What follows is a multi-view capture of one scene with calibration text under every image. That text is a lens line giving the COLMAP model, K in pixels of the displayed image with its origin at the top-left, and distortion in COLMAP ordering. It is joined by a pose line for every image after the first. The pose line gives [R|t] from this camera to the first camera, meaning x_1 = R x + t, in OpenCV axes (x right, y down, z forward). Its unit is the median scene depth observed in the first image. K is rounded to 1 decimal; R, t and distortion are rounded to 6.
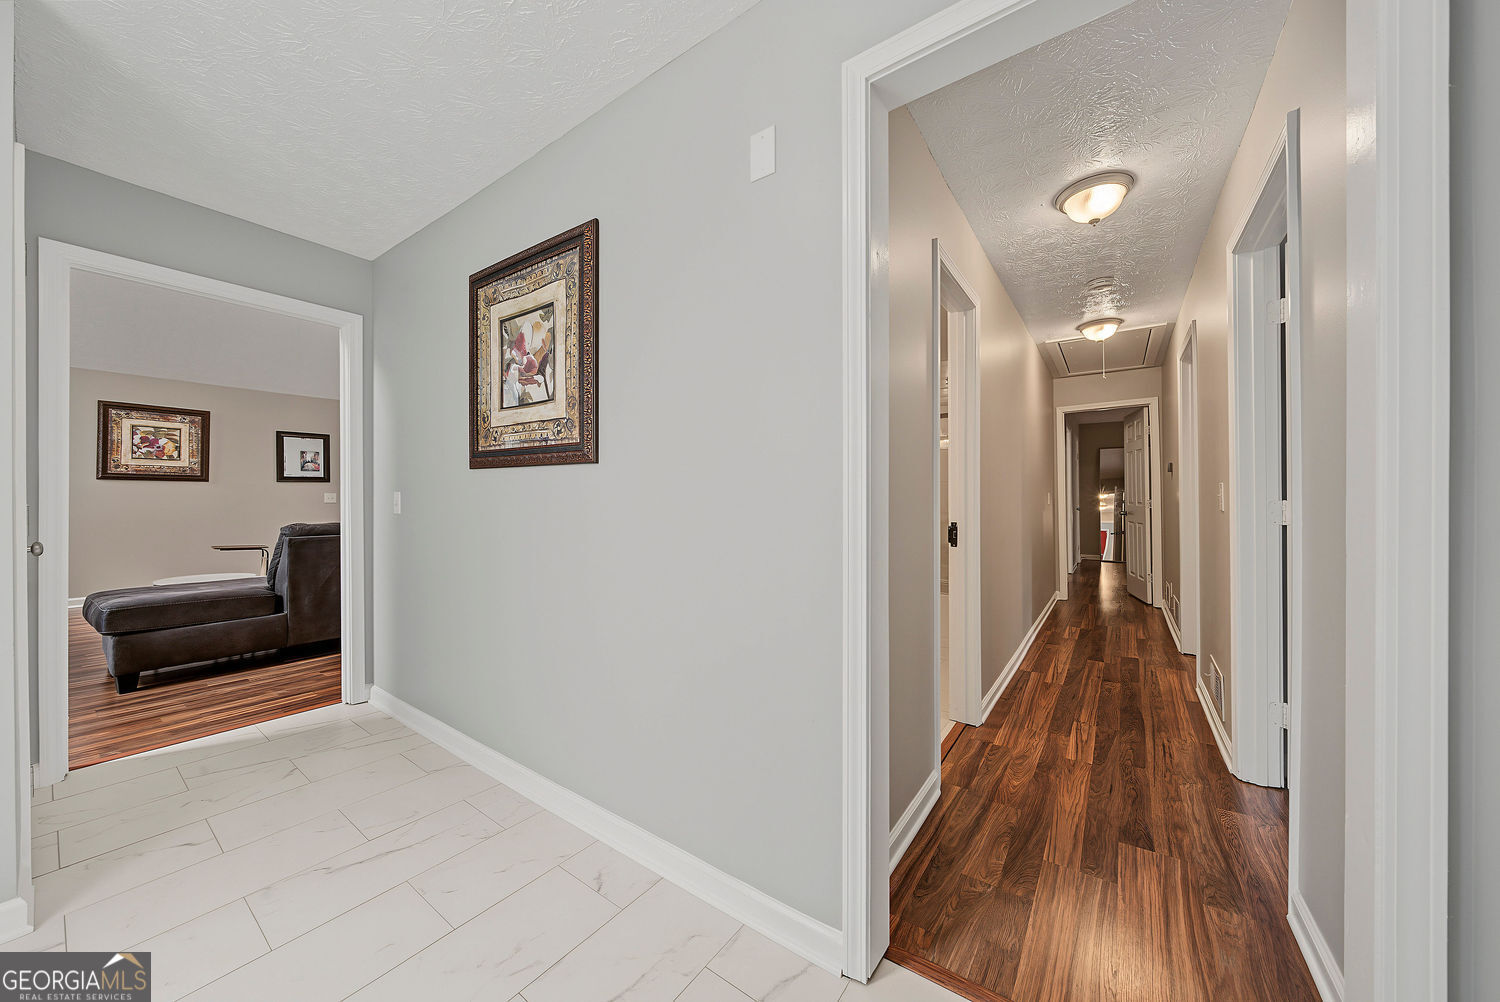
lens RADIAL K [[526.6, 0, 755.4], [0, 526.6, 493.9], [0, 0, 1]] dist [-0.001679, 0.000150]
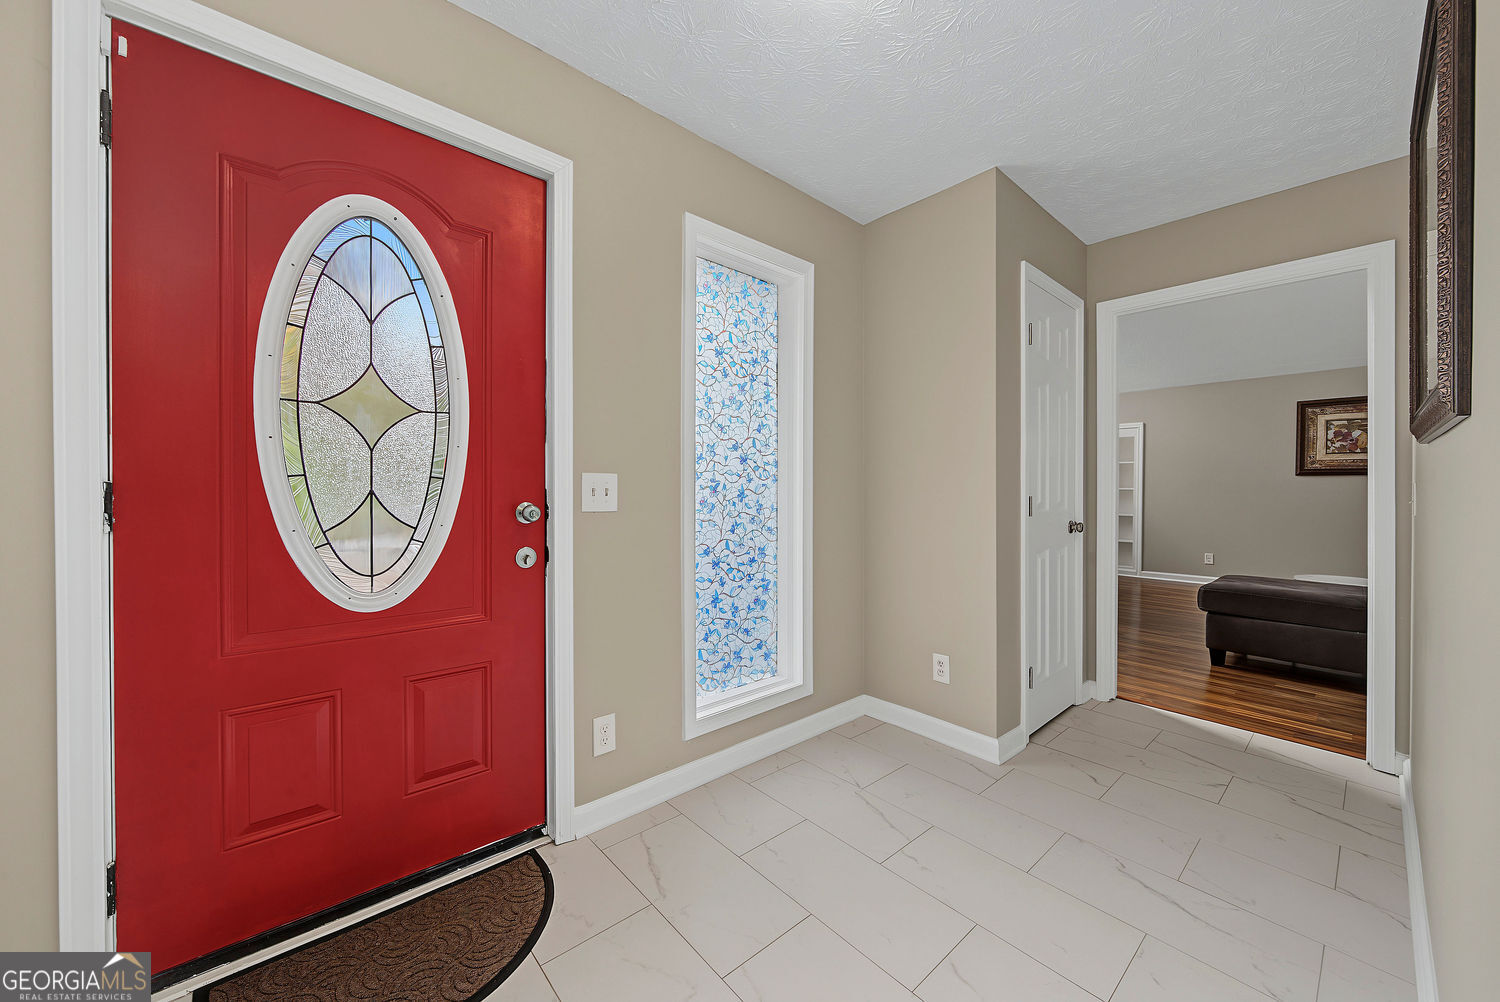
lens RADIAL K [[561.7, 0, 751.1], [0, 561.7, 492.9], [0, 0, 1]] dist [-0.000924, -0.000094]
pose [[-0.226248, 0.002527, -0.974067, 0.190999], [0.002452, 0.999995, 0.002024, 0.004492], [0.974067, -0.001931, -0.226253, 0.293369]]
